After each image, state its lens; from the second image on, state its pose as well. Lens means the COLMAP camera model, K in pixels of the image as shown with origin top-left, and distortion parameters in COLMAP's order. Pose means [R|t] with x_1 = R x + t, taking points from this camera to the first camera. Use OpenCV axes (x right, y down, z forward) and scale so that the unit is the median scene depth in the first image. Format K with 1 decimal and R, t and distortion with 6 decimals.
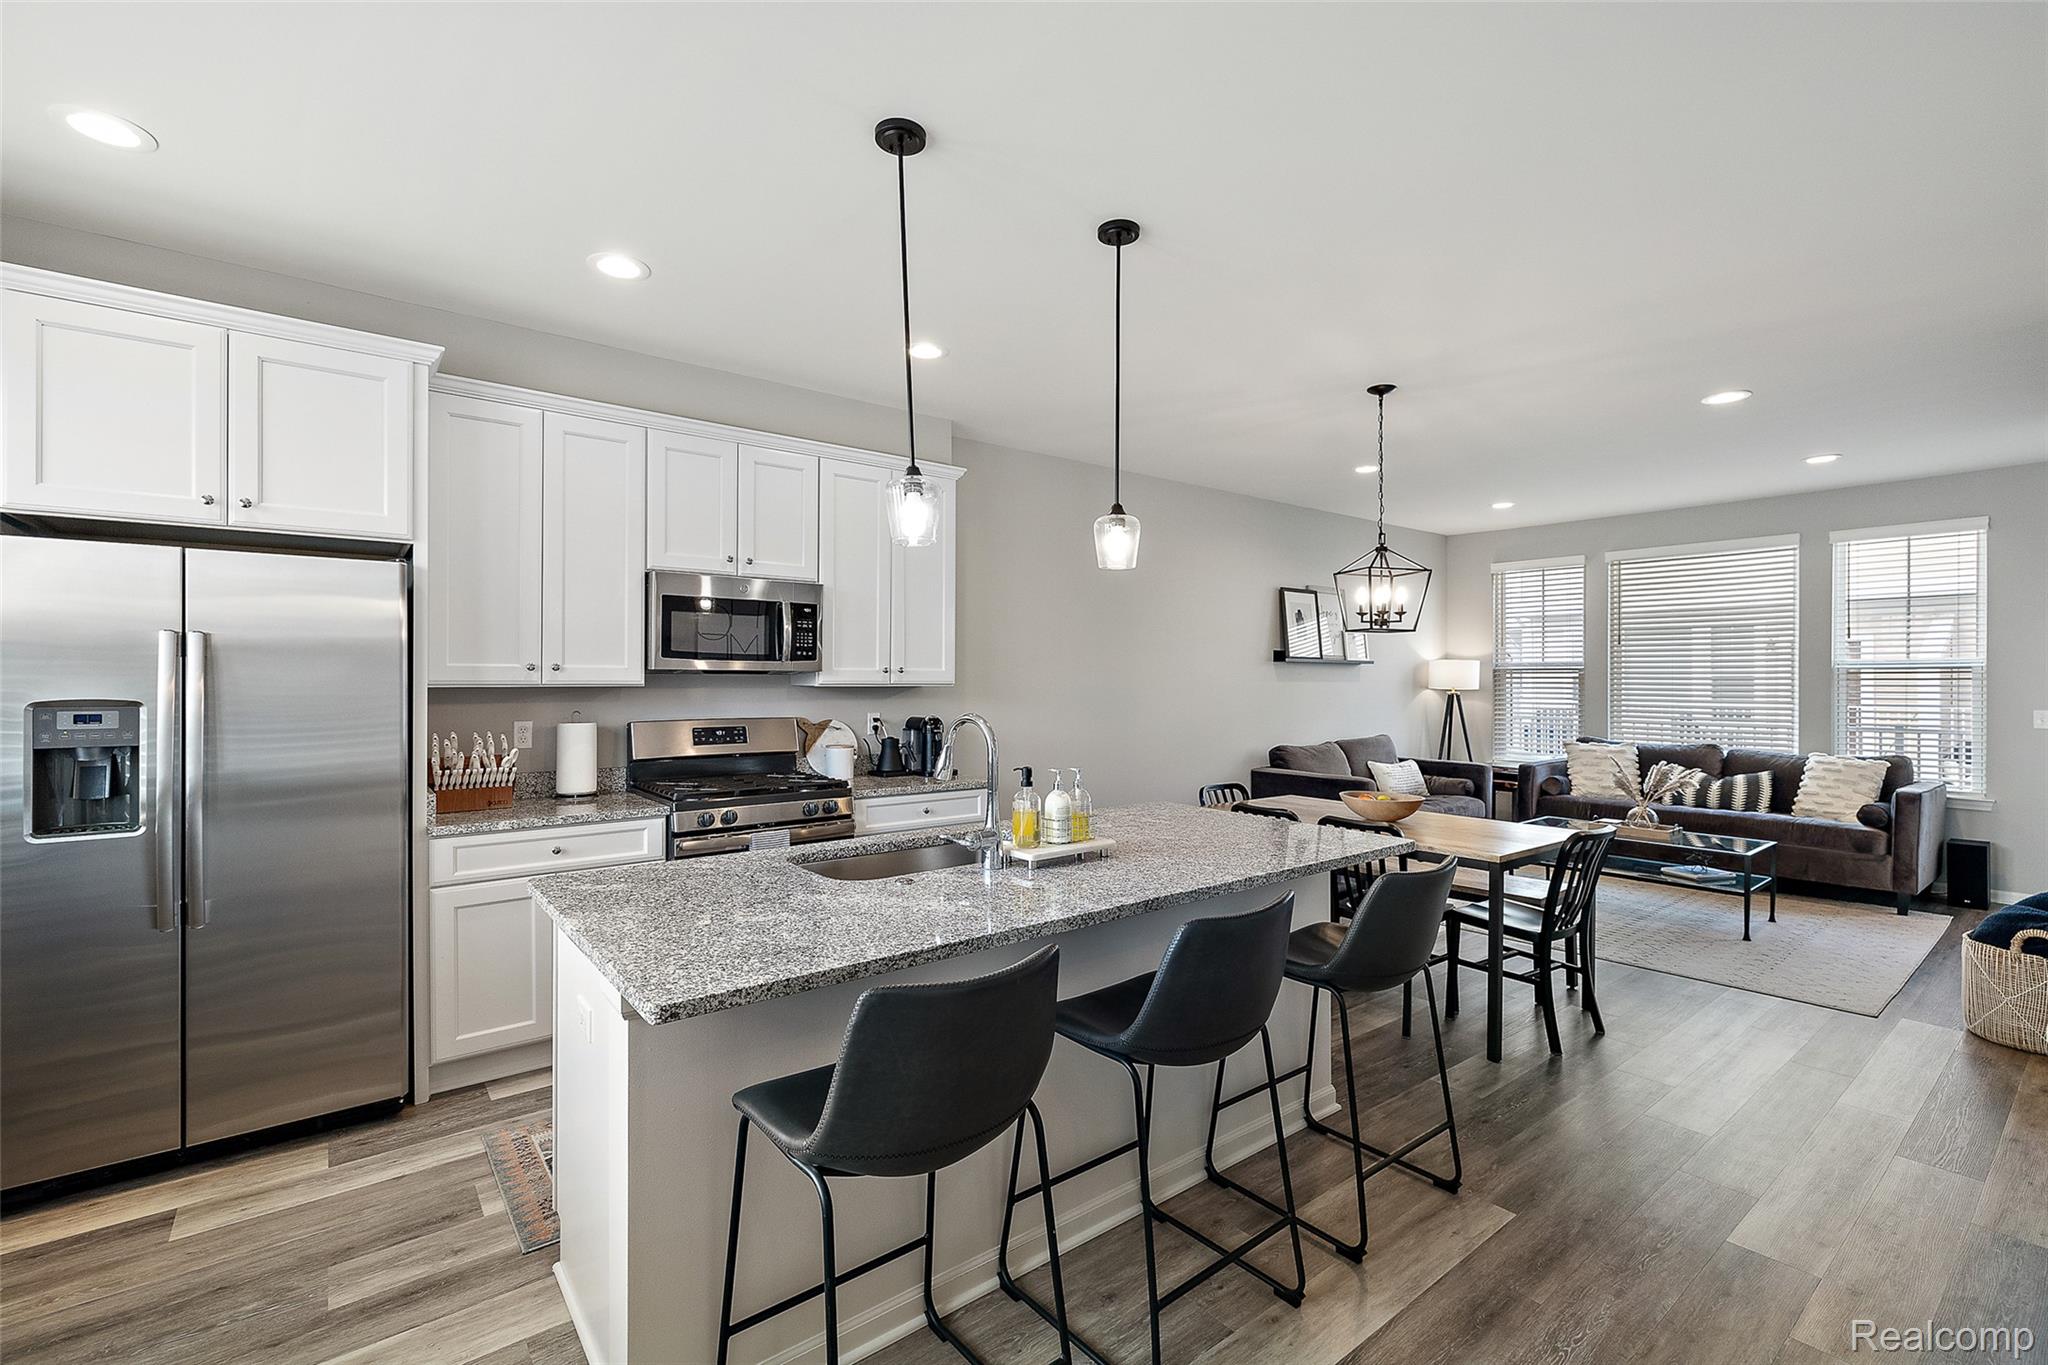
lens RADIAL K [[882.8, 0, 991.5], [0, 882.8, 689.2], [0, 0, 1]] dist [-0.004092, 0.001975]
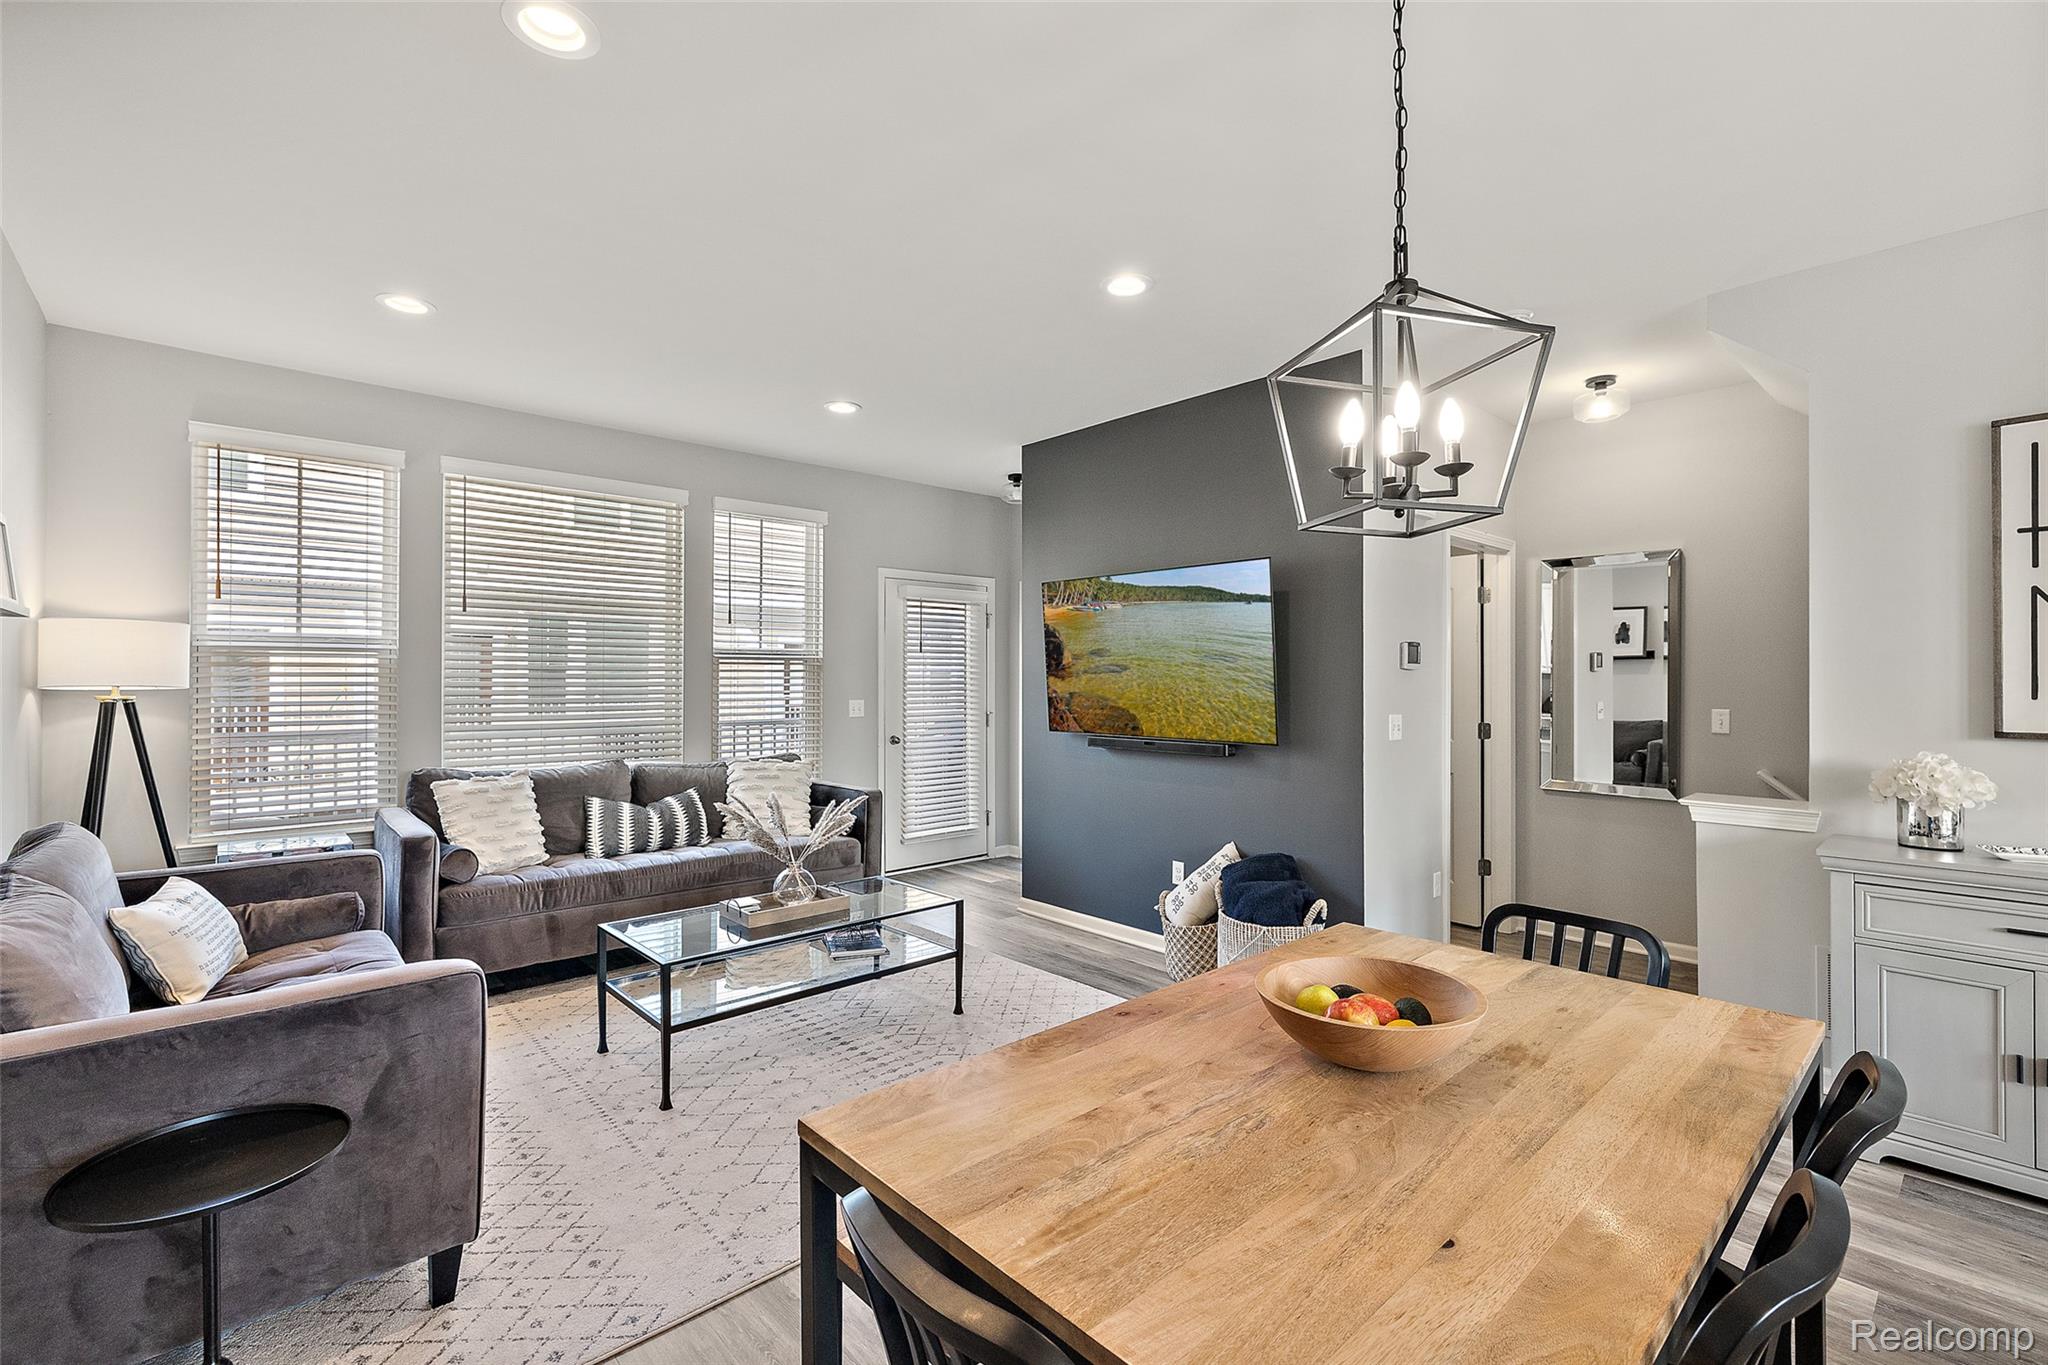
lens RADIAL K [[882.8, 0, 1028.8], [0, 882.8, 687.4], [0, 0, 1]] dist [-0.004092, 0.001975]
pose [[-0.101390, -0.010838, 0.994788, 0.091656], [0.009810, 0.999881, 0.011893, -0.002727], [-0.994798, 0.010965, -0.101272, 0.919542]]
